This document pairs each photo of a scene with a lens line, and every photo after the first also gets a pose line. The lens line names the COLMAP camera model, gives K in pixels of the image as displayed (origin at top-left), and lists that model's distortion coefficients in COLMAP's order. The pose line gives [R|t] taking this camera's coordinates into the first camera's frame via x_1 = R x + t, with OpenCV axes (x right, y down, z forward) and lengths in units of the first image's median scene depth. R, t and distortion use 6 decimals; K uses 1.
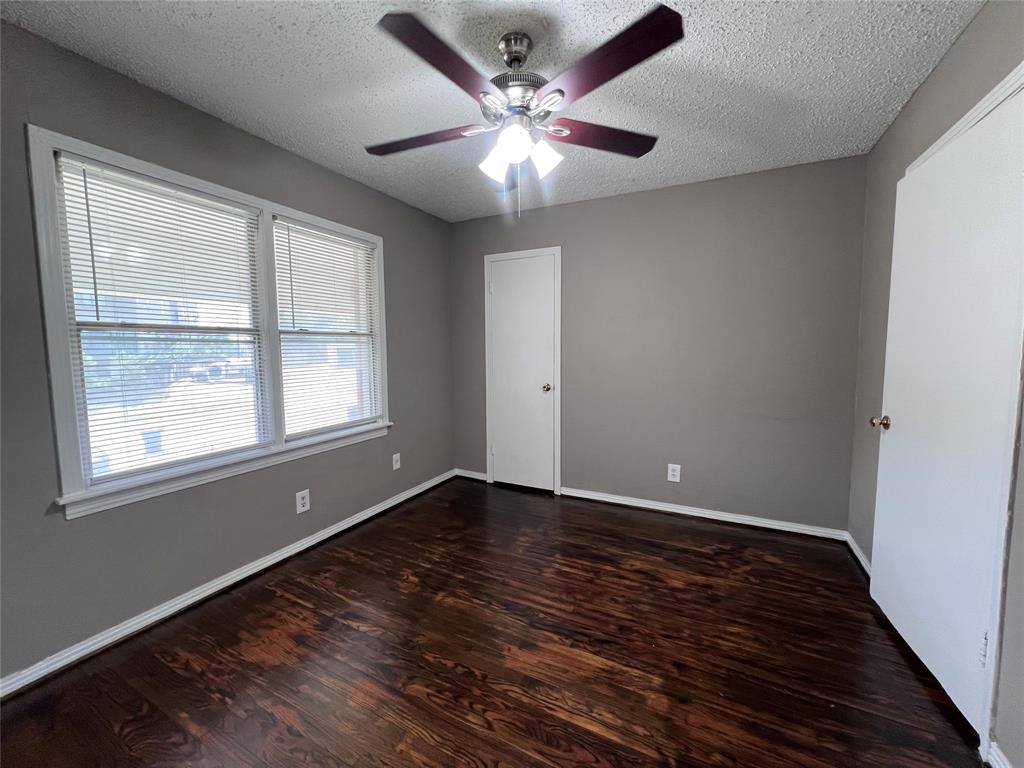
lens RADIAL K [[412.7, 0, 510.1], [0, 412.7, 382.9], [0, 0, 1]] dist [-0.000823, 0.001077]
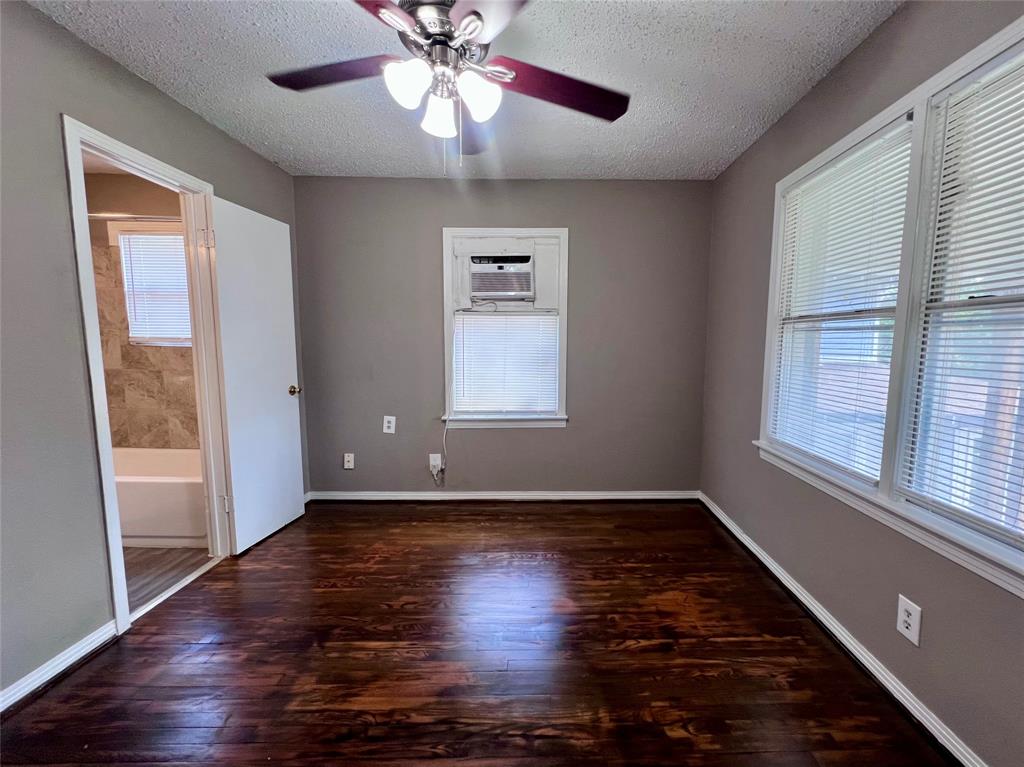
lens RADIAL K [[423.0, 0, 552.8], [0, 423.0, 391.3], [0, 0, 1]] dist [-0.001148, 0.000453]
pose [[-0.881627, 0.052725, -0.468992, 0.177767], [-0.043373, 0.980482, 0.191763, -0.106518], [0.469949, 0.189405, -0.862133, 1.360632]]
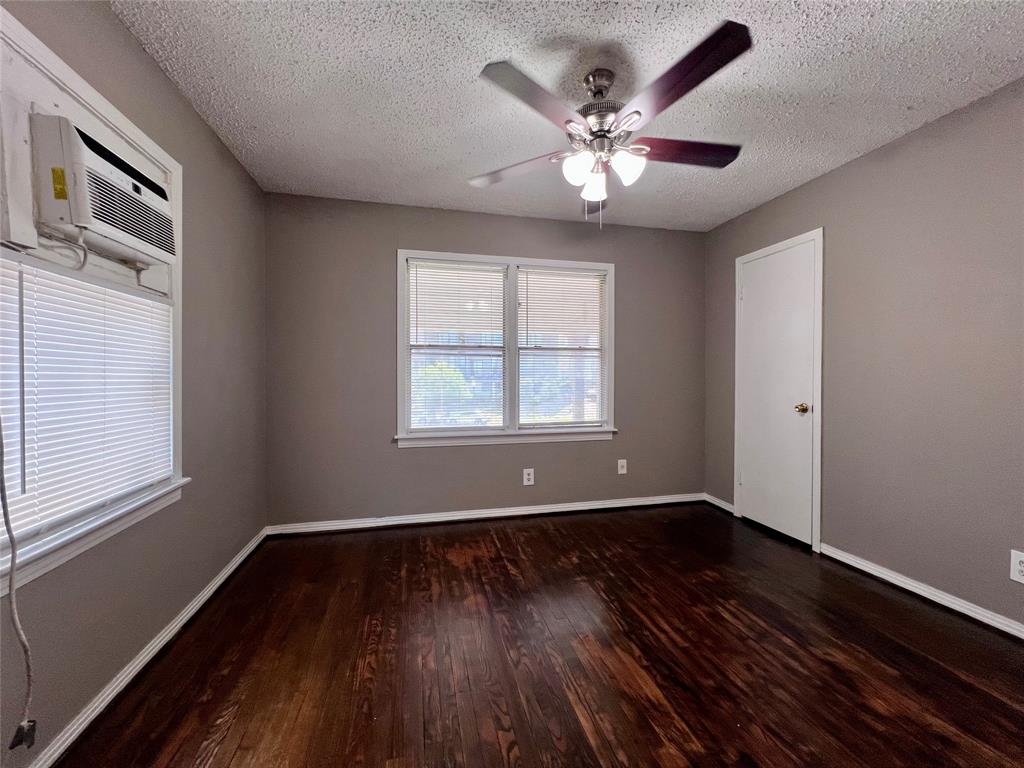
lens RADIAL K [[412.7, 0, 508.1], [0, 412.7, 382.5], [0, 0, 1]] dist [-0.000823, 0.001077]
pose [[0.640704, 0.016533, -0.767610, 0.512944], [-0.069772, 0.996885, -0.036765, 0.047465], [0.764611, 0.077113, 0.639862, 0.103463]]
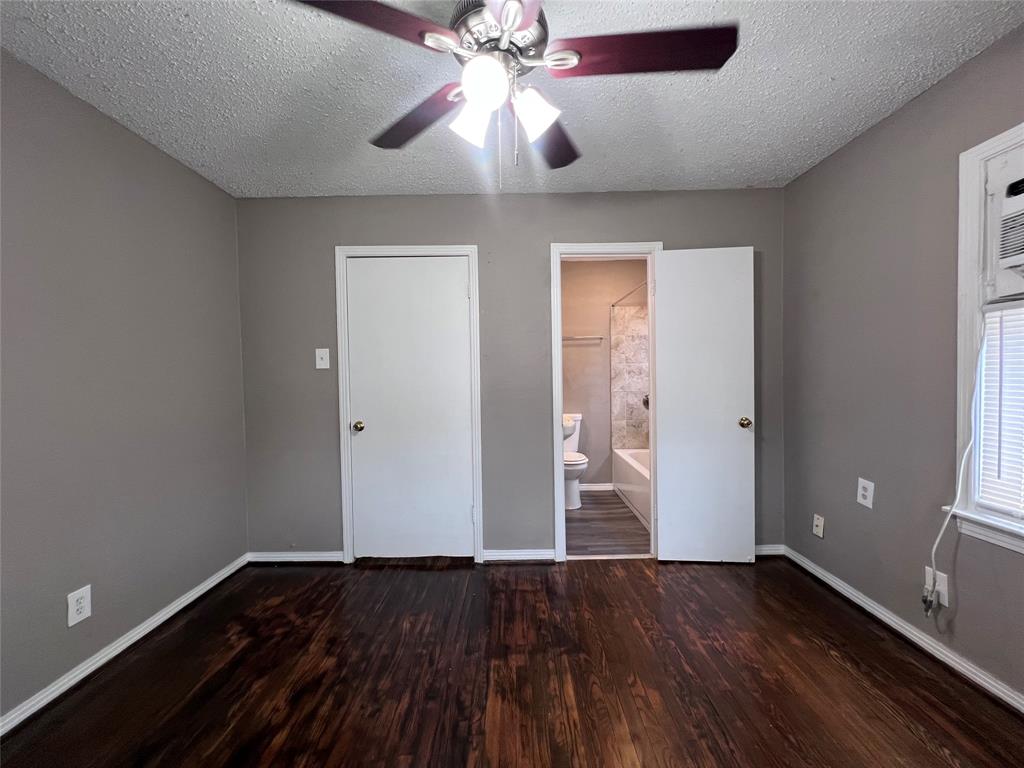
lens RADIAL K [[412.7, 0, 513.1], [0, 412.7, 385.0], [0, 0, 1]] dist [-0.000823, 0.001077]
pose [[-0.454163, -0.012374, 0.890833, -0.464204], [0.093148, 0.993764, 0.061292, -0.065993], [-0.886036, 0.110816, -0.450178, 0.971740]]
